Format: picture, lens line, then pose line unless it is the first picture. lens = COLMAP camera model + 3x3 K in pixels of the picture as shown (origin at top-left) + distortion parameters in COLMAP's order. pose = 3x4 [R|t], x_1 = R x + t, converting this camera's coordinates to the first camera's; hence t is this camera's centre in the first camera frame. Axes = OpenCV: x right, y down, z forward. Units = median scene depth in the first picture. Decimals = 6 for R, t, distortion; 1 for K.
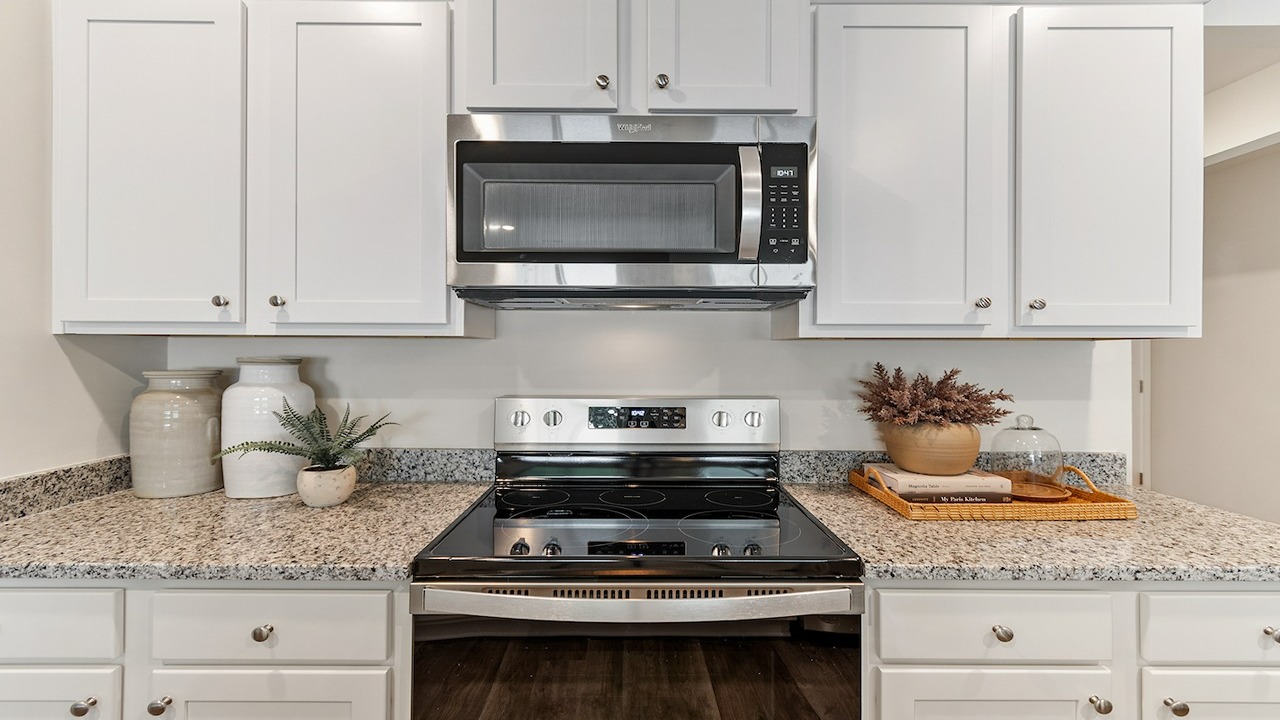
lens RADIAL K [[573.6, 0, 636.8], [0, 573.6, 355.7], [0, 0, 1]] dist [0.001835, -0.000016]
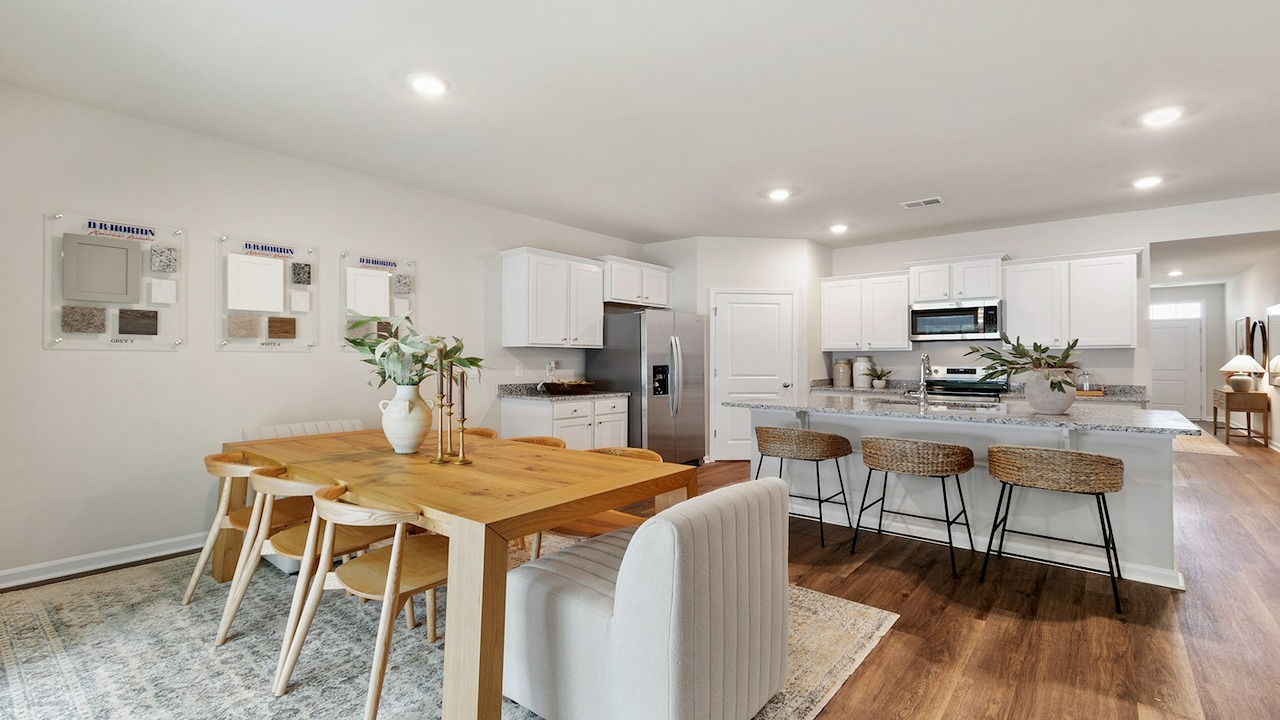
lens RADIAL K [[573.6, 0, 636.8], [0, 573.6, 355.7], [0, 0, 1]] dist [0.001835, -0.000016]
pose [[0.772836, -0.009365, -0.634537, 0.837673], [0.002702, 0.999931, -0.011467, 0.050143], [0.634600, 0.007147, 0.772808, -3.646246]]
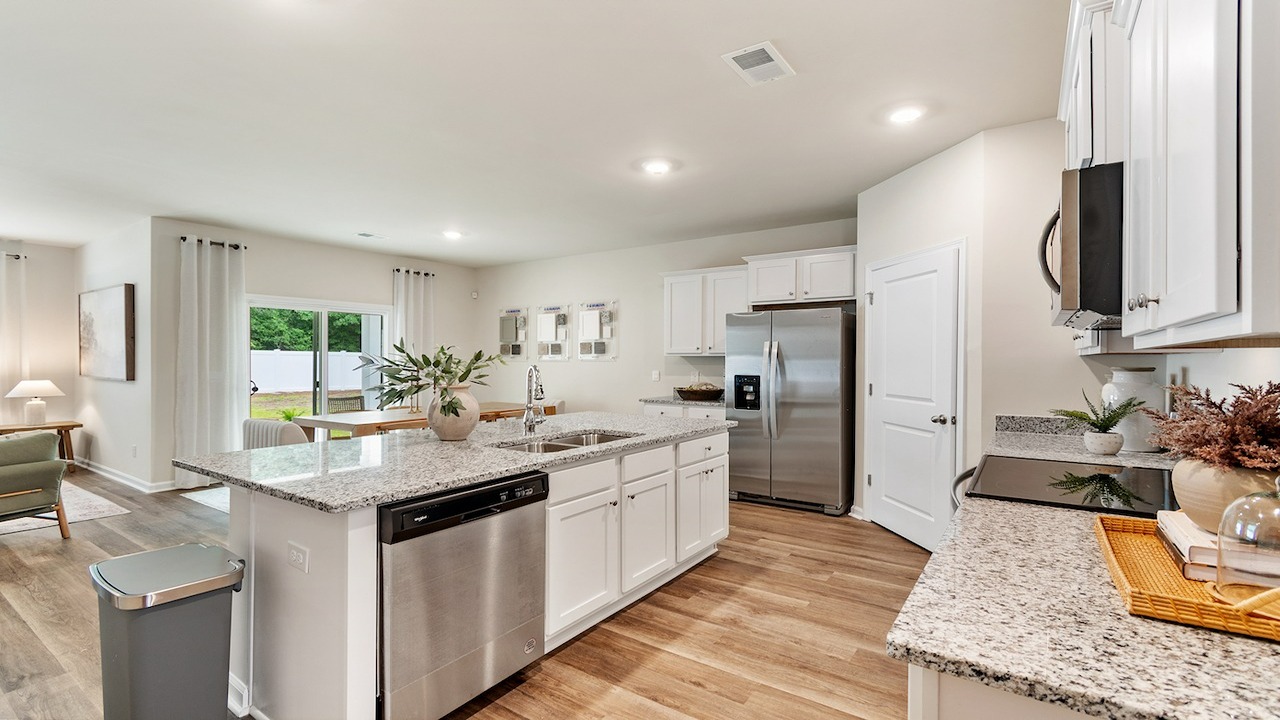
lens RADIAL K [[573.6, 0, 636.8], [0, 573.6, 355.7], [0, 0, 1]] dist [0.001835, -0.000016]
pose [[-0.571587, -0.017095, -0.820363, 1.630838], [-0.009737, 0.999854, -0.014051, 0.010061], [0.820483, -0.000044, -0.571670, 0.837809]]
